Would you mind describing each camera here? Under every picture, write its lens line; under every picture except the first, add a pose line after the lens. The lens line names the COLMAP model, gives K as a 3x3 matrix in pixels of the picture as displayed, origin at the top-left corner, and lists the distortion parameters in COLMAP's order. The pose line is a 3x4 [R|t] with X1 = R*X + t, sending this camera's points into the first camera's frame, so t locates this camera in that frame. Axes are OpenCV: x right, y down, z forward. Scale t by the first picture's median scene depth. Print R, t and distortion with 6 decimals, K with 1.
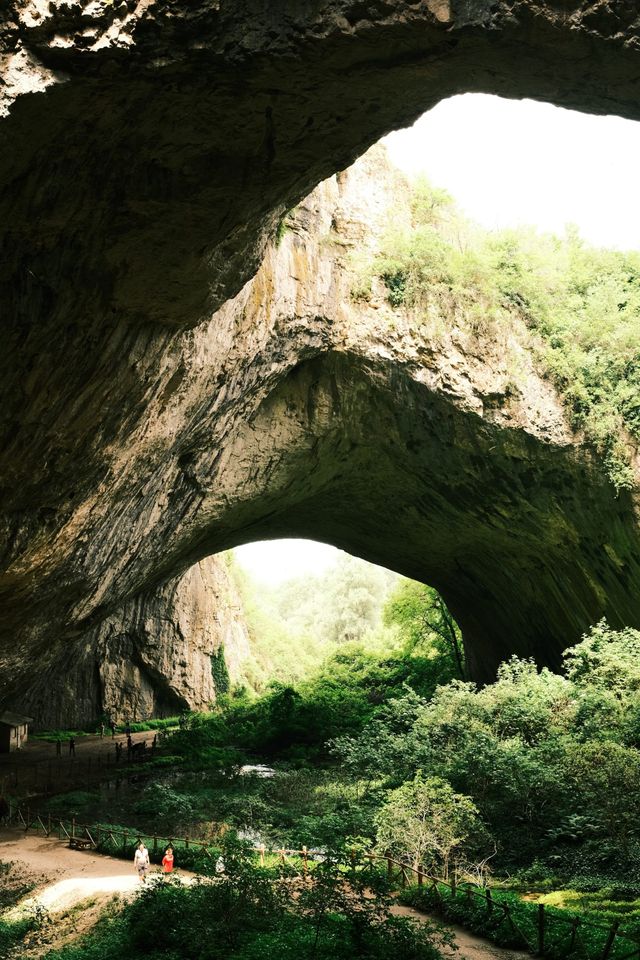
lens RADIAL K [[1423.3, 0, 320.5], [0, 1423.3, 480.6], [0, 0, 1]] dist [0.022490, 0.000000]
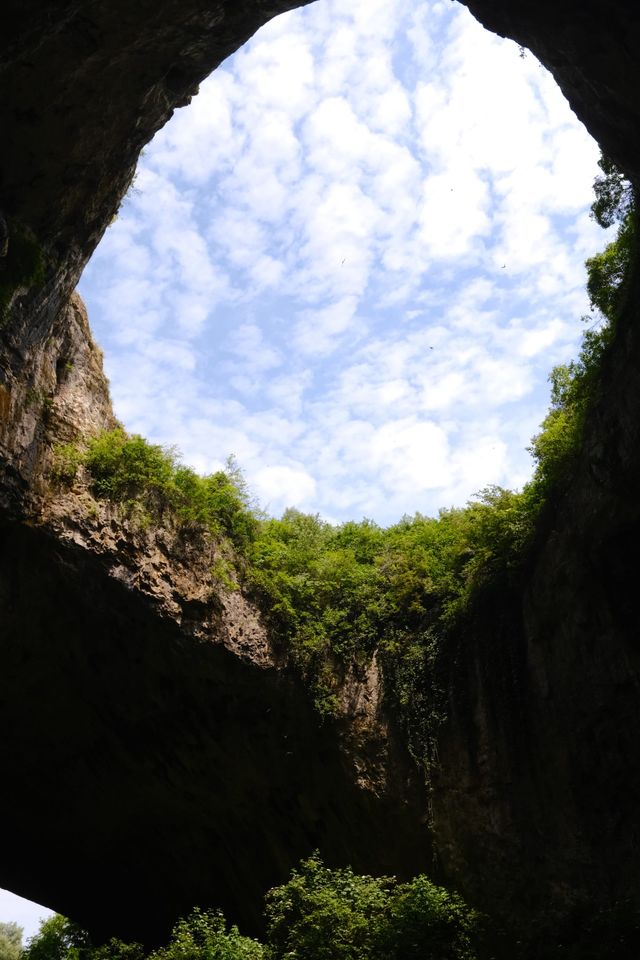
lens RADIAL K [[923.1, 0, 318.8], [0, 923.1, 479.5], [0, 0, 1]] dist [-0.017506, 0.000000]
pose [[0.950566, 0.164779, 0.263196, 0.028619], [-0.035424, 0.899602, -0.435272, 0.122655], [-0.308495, 0.404432, 0.860968, 0.437190]]
